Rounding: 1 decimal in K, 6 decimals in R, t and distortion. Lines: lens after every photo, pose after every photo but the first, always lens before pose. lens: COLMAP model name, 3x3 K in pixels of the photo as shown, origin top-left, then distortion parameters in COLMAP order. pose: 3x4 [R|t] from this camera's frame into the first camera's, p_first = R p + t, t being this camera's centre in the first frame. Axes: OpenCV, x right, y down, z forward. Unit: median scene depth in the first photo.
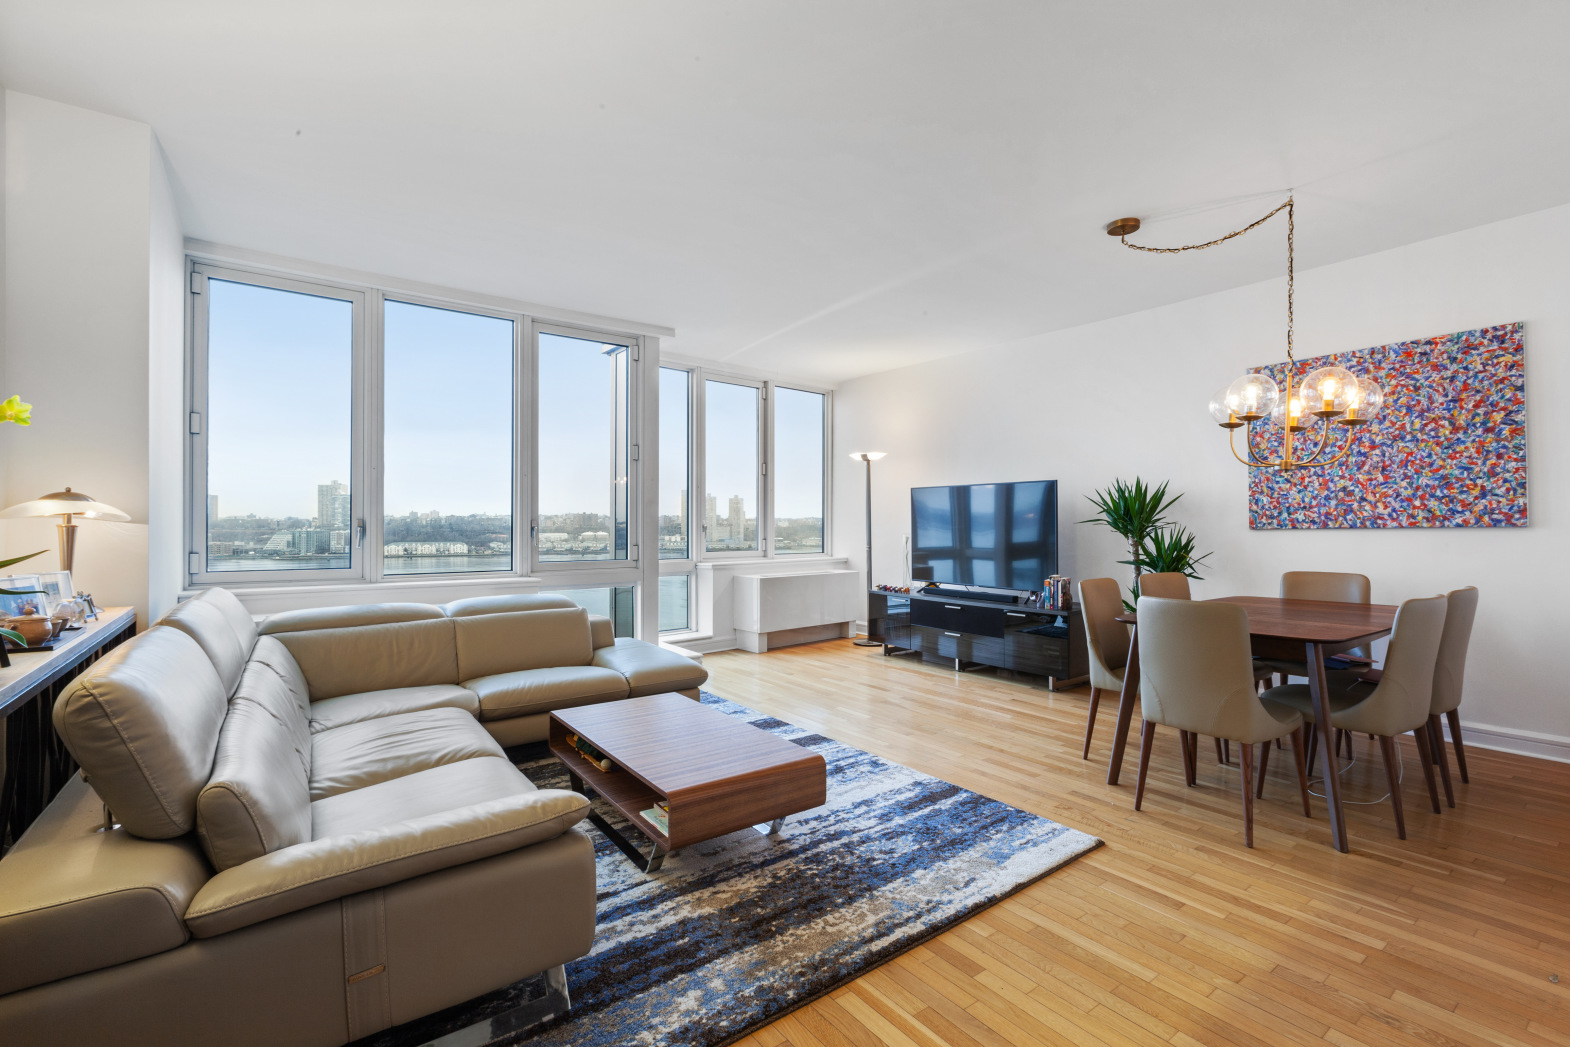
lens RADIAL K [[703.5, 0, 785.0], [0, 703.5, 523.5], [0, 0, 1]] dist [-0.000508, -0.000039]
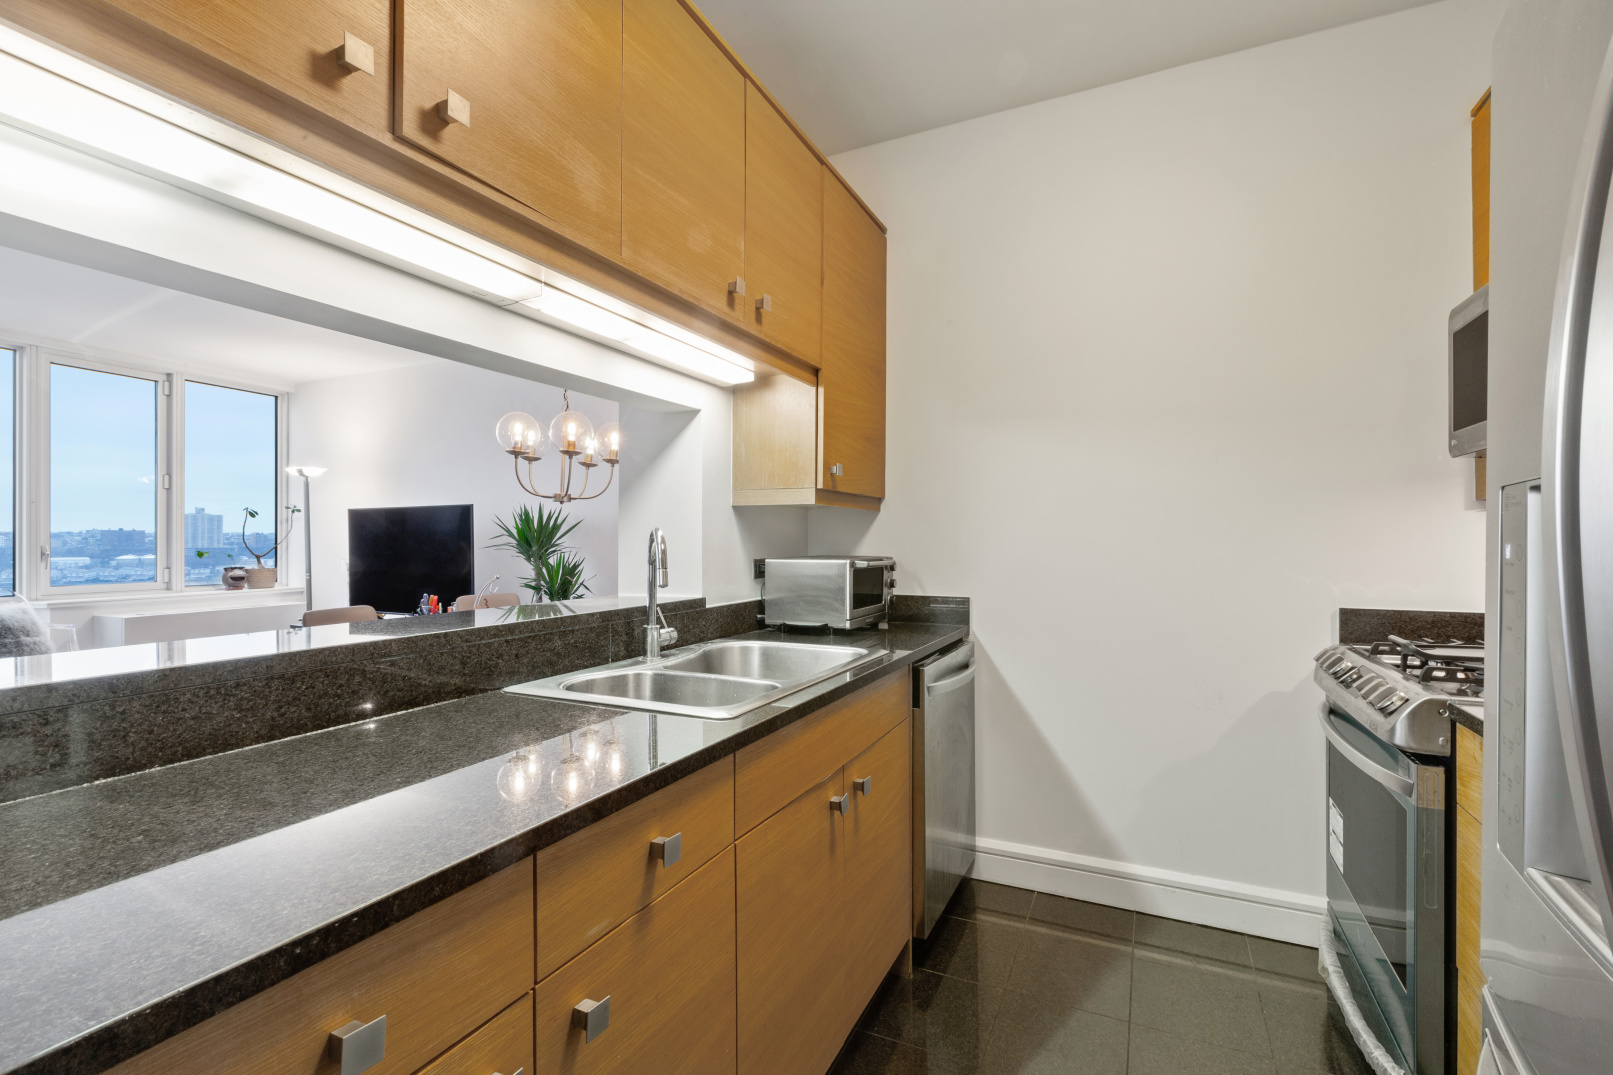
lens RADIAL K [[718.0, 0, 806.5], [0, 718.0, 537.5], [0, 0, 1]] dist [0.000125, 0.000016]
pose [[0.885583, 0.000344, 0.464480, 0.256902], [0.002657, 0.999980, -0.005808, -0.006634], [-0.464473, 0.006378, 0.885564, -0.080747]]
